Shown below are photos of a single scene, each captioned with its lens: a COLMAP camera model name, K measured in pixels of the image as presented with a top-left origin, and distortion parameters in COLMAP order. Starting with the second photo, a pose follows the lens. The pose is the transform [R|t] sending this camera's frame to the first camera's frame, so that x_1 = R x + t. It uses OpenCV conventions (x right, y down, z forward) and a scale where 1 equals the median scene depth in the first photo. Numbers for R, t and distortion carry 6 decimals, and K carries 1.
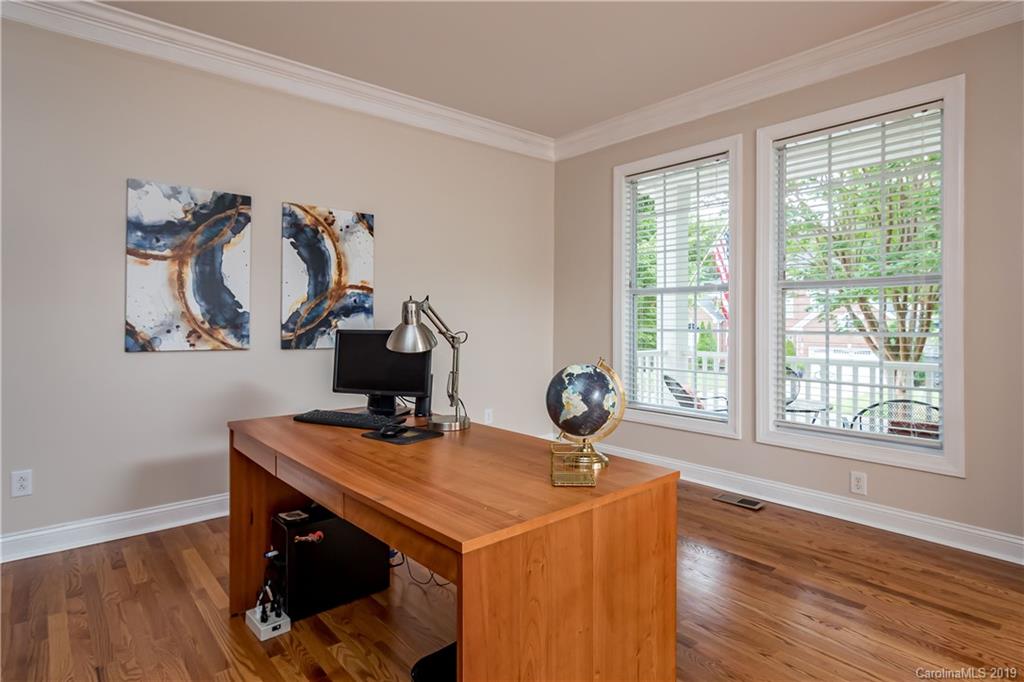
lens RADIAL K [[550.4, 0, 501.5], [0, 550.4, 319.8], [0, 0, 1]] dist [-0.004779, -0.000824]
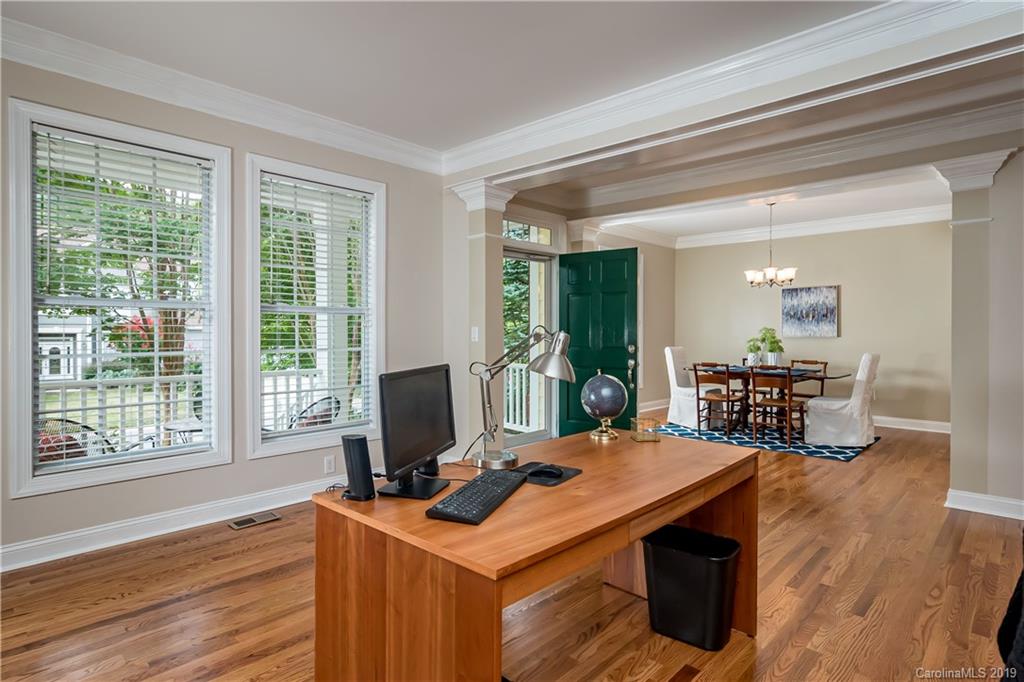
lens RADIAL K [[550.4, 0, 506.3], [0, 550.4, 336.3], [0, 0, 1]] dist [-0.004779, -0.000824]
pose [[-0.106761, -0.006418, 0.994264, -0.609111], [-0.001218, 0.999979, 0.006325, -0.014516], [-0.994284, -0.000536, -0.106767, 0.640994]]
